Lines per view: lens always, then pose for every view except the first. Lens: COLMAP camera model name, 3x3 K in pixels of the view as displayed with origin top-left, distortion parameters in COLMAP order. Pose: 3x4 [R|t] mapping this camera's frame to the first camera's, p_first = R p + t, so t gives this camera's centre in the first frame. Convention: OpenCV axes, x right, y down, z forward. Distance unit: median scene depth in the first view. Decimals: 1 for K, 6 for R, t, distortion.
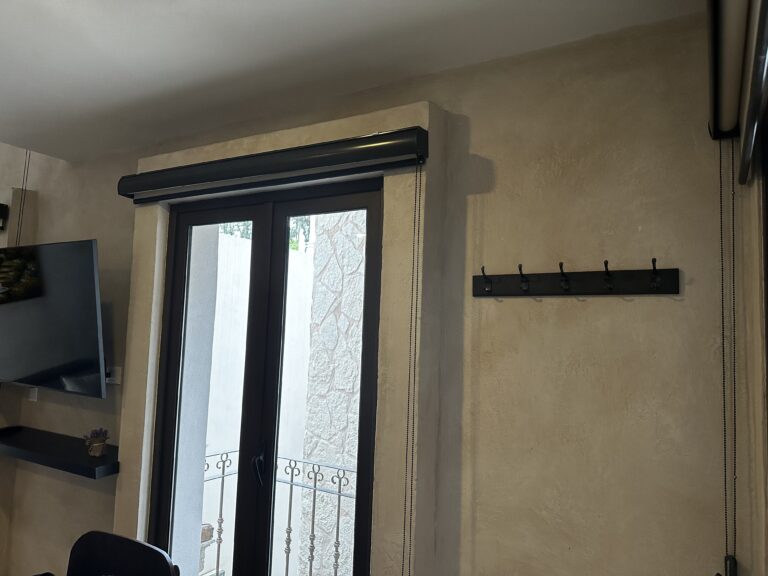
lens RADIAL K [[539.9, 0, 383.5], [0, 539.9, 301.3], [0, 0, 1]] dist [0.004413, -0.000043]
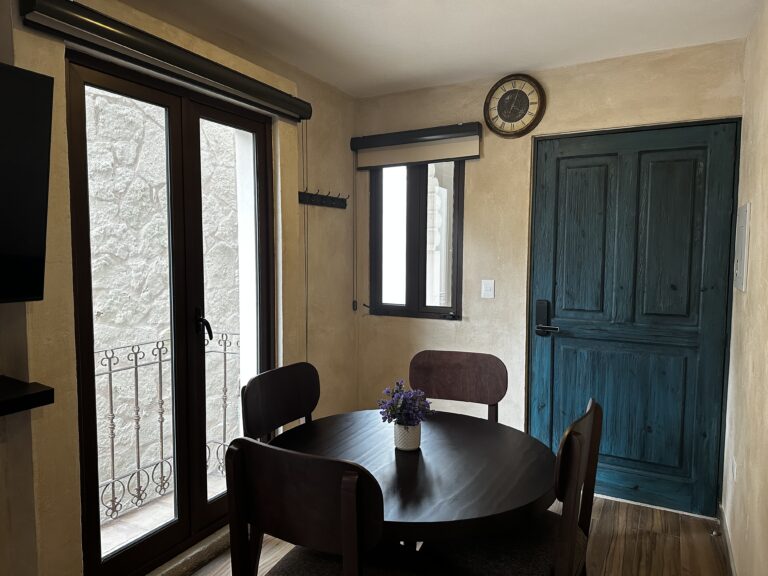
lens RADIAL K [[537.7, 0, 384.0], [0, 537.7, 288.0], [0, 0, 1]] dist [0.033265, -0.046361]
pose [[-0.022541, -0.118133, 0.992742, -1.745729], [-0.069809, 0.990756, 0.116311, 0.045458], [-0.997306, -0.066681, -0.030579, 0.811625]]
